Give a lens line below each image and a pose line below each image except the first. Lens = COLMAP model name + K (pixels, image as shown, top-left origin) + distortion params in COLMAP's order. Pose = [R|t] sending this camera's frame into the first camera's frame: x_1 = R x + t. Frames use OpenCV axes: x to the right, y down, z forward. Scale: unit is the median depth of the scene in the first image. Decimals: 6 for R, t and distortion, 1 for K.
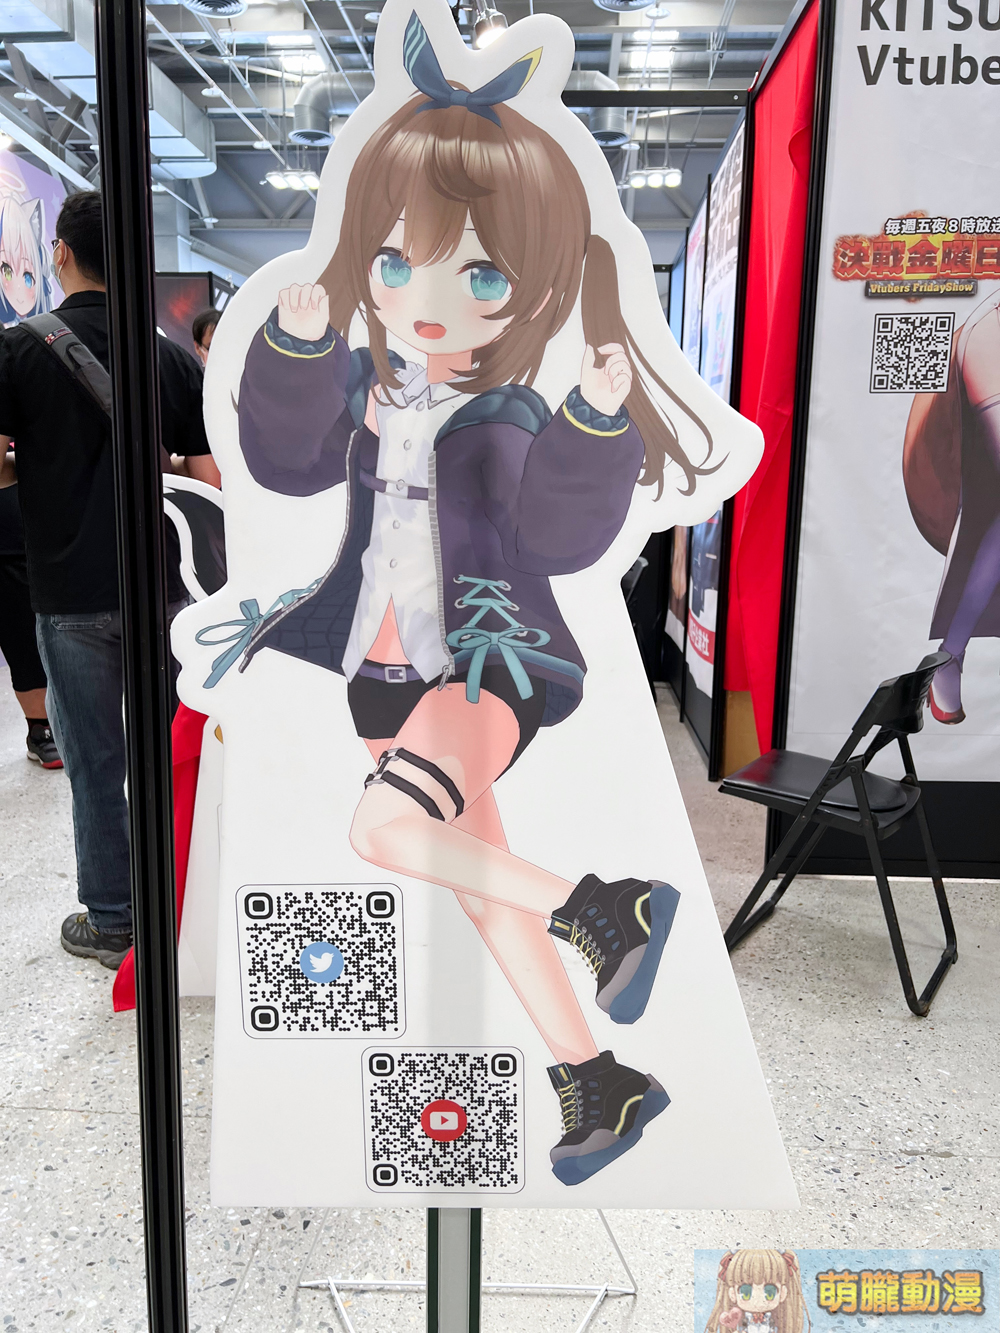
lens RADIAL K [[1031.3, 0, 508.8], [0, 1031.3, 659.3], [0, 0, 1]] dist [0.058265, -0.074807]
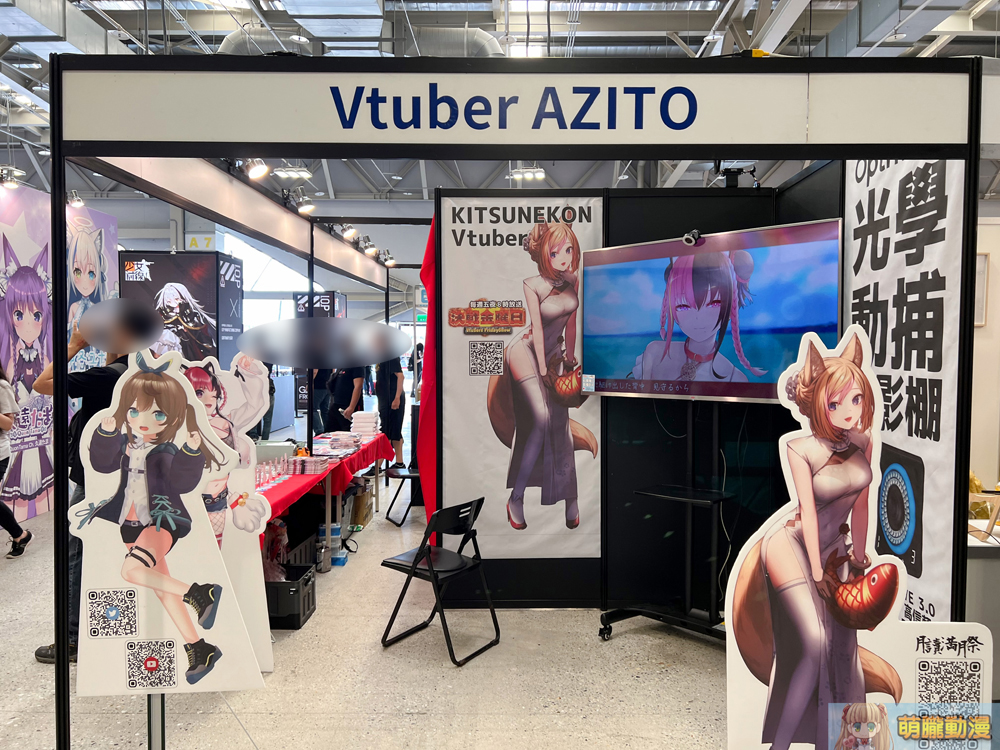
lens RADIAL K [[773.7, 0, 527.4], [0, 773.7, 368.3], [0, 0, 1]] dist [0.058265, -0.074807]
pose [[0.997982, -0.011585, 0.062436, 0.979018], [0.020632, 0.989030, -0.146270, -0.084432], [-0.060057, 0.147263, 0.987272, -1.627698]]
